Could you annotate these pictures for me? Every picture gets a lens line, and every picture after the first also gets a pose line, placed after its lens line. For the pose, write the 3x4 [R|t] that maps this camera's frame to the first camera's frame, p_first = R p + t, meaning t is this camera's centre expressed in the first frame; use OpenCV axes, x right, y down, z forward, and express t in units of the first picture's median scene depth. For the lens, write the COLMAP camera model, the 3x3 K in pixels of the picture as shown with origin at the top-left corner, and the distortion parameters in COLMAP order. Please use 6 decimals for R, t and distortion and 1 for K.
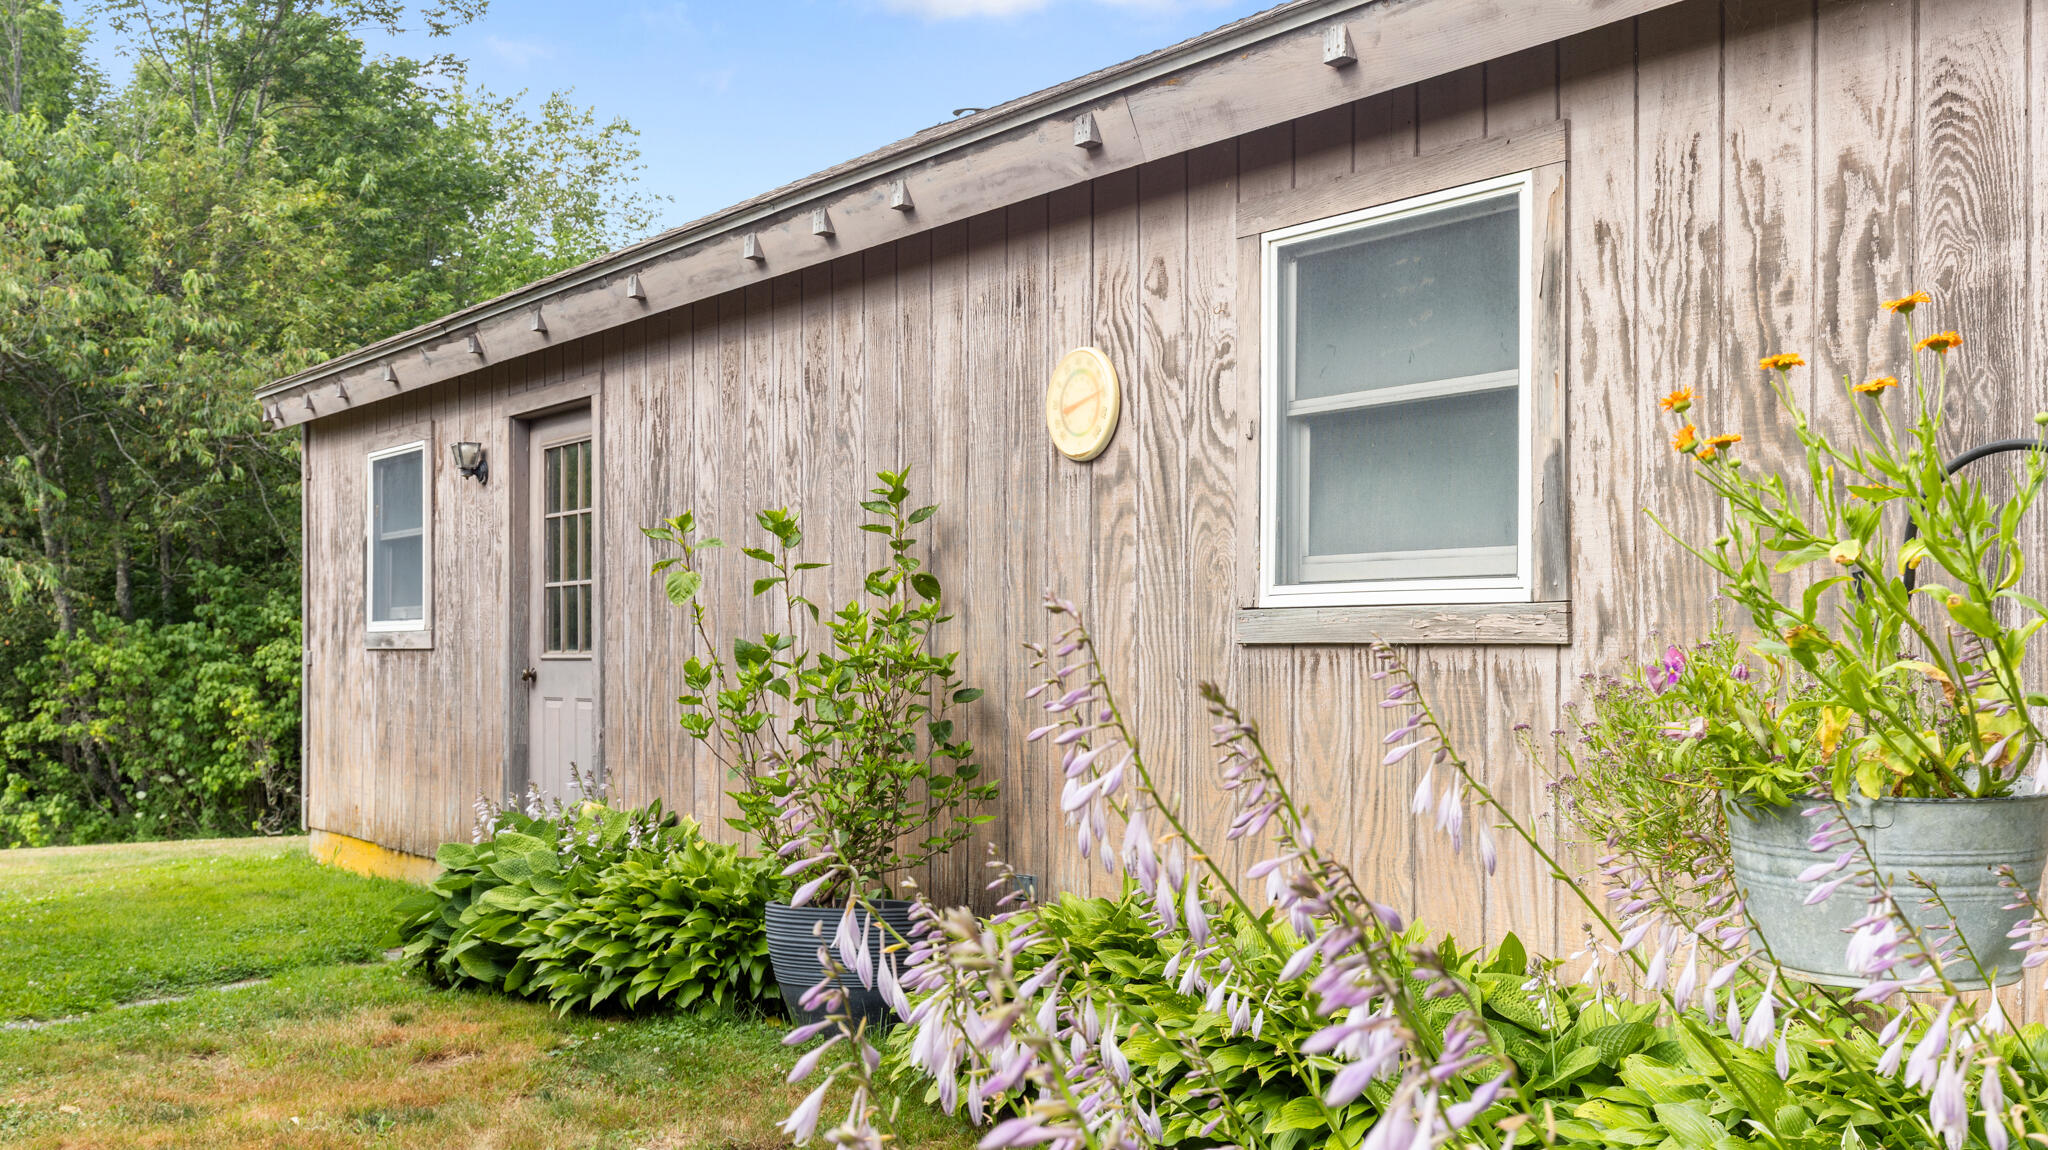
lens RADIAL K [[2061.9, 0, 1025.7], [0, 2061.9, 621.2], [0, 0, 1]] dist [-0.007425, 0.000922]
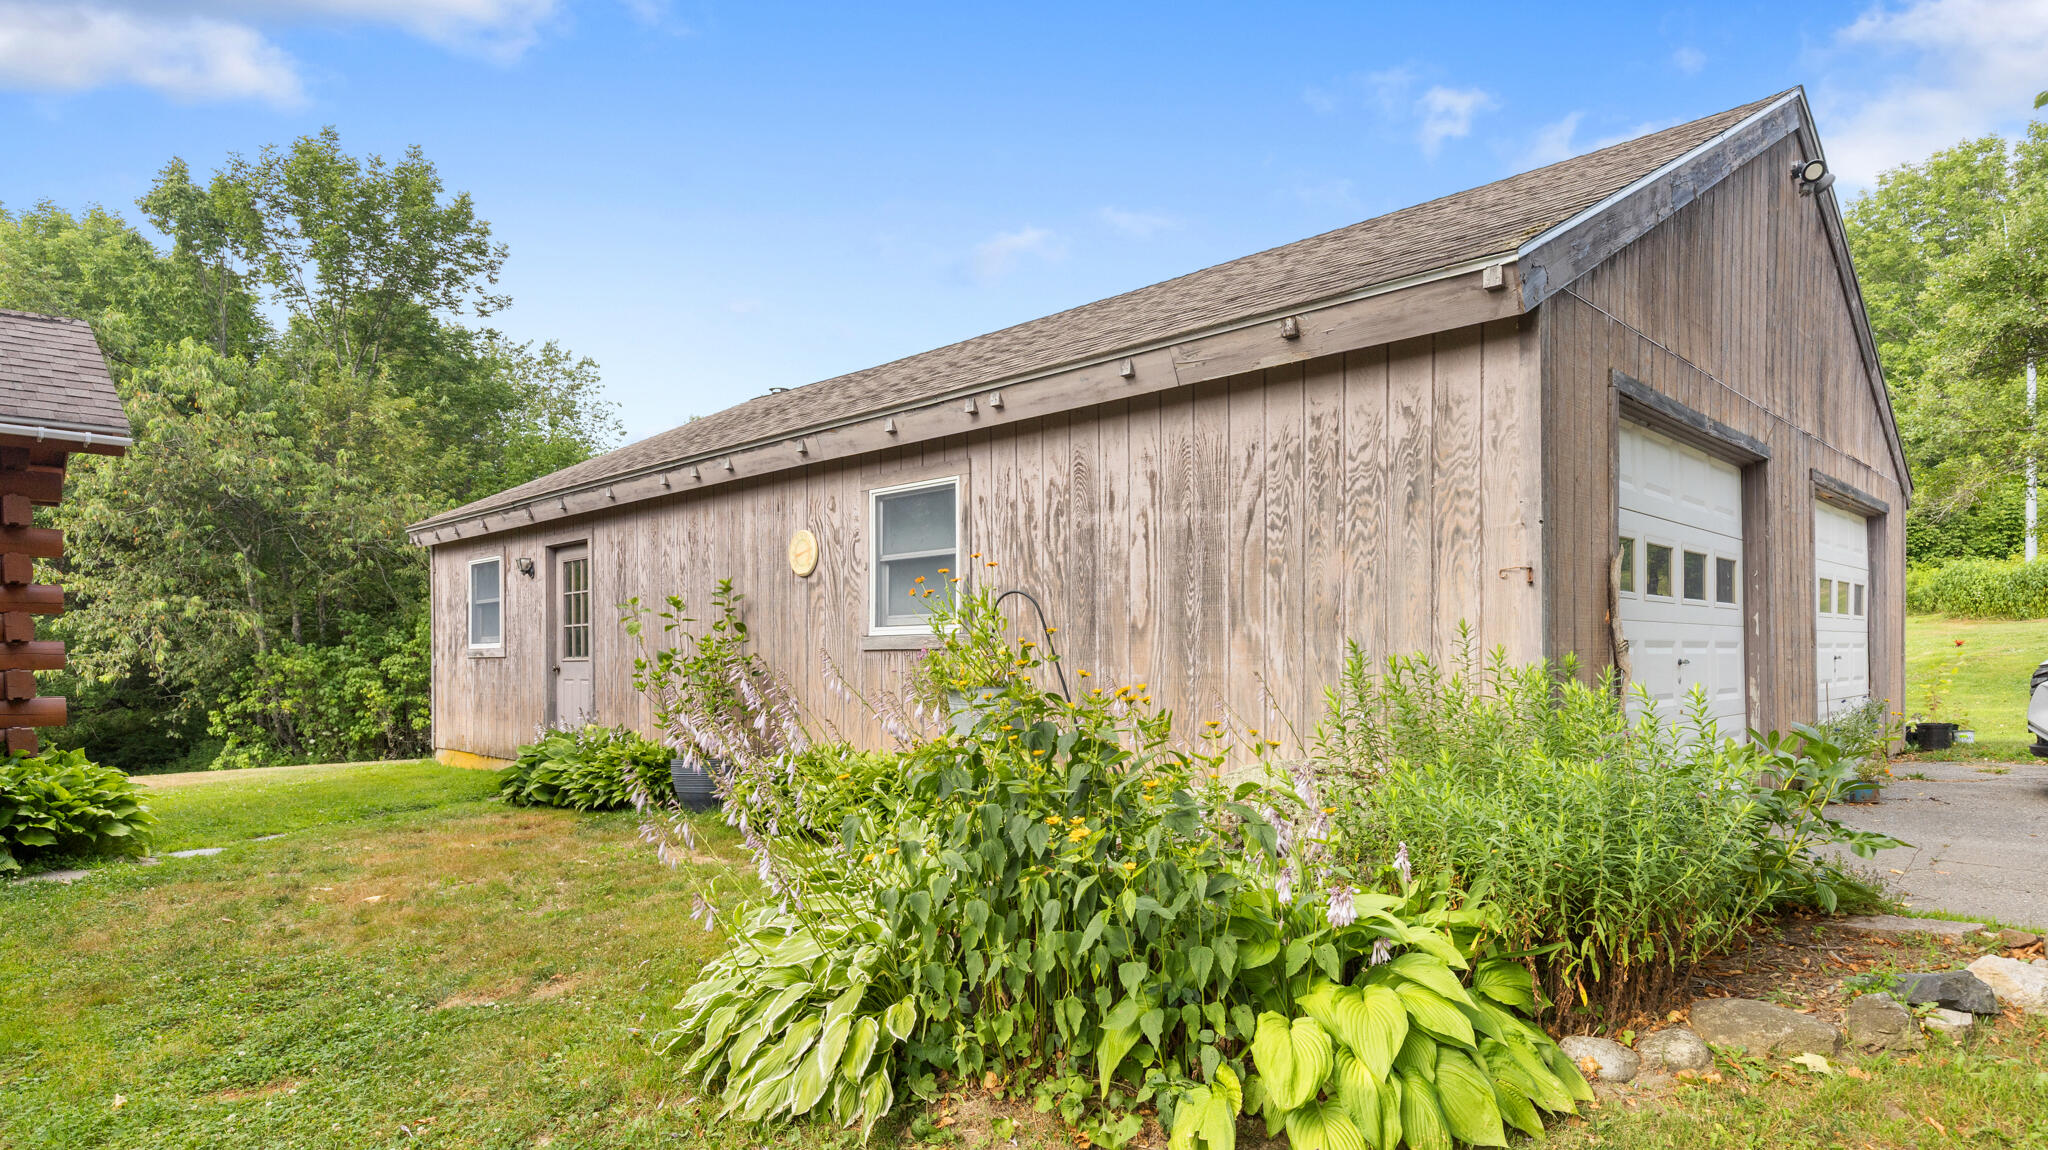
lens RADIAL K [[1179.9, 0, 1030.7], [0, 1179.9, 641.4], [0, 0, 1]] dist [0.001279, -0.001076]
pose [[0.986280, -0.005303, 0.164995, 0.043965], [0.005406, 0.999985, -0.000176, 0.000965], [-0.164992, 0.001066, 0.986294, -0.305138]]
